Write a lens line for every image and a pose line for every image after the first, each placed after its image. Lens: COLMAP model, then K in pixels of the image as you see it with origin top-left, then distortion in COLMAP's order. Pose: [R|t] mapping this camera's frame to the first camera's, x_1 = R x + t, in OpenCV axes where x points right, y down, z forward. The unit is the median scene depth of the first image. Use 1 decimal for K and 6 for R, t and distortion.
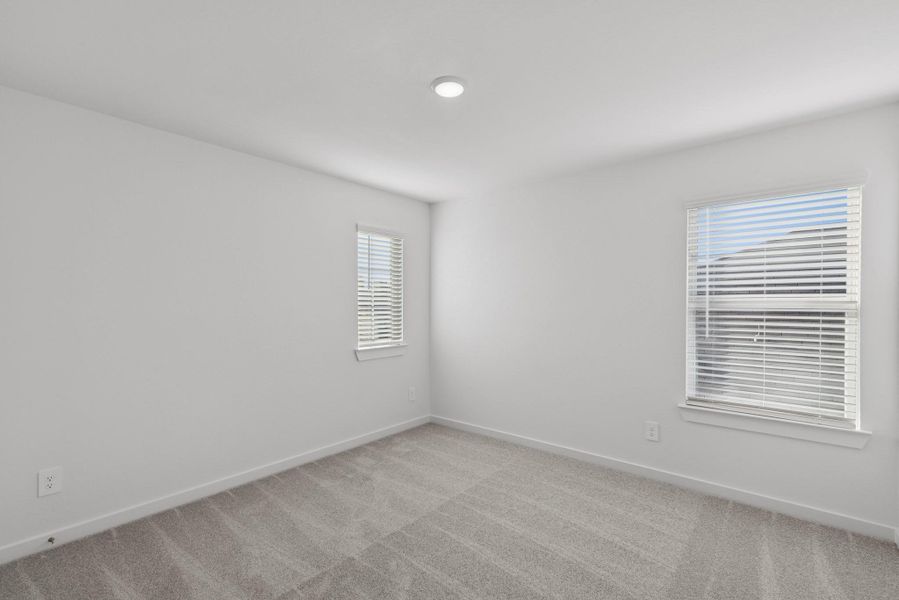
lens RADIAL K [[409.7, 0, 449.7], [0, 409.7, 305.8], [0, 0, 1]] dist [0.020029, -0.000766]
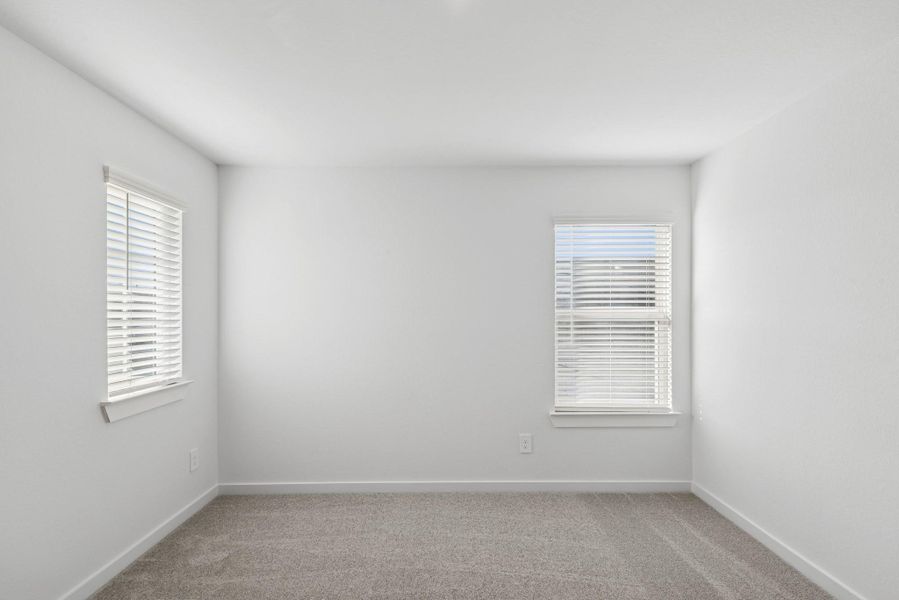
lens RADIAL K [[409.7, 0, 420.9], [0, 409.7, 313.4], [0, 0, 1]] dist [0.020029, -0.000766]
pose [[0.759101, 0.000103, 0.650972, -0.343517], [0.005920, 0.999958, -0.007062, -0.002590], [-0.650946, 0.009214, 0.759069, 0.414580]]
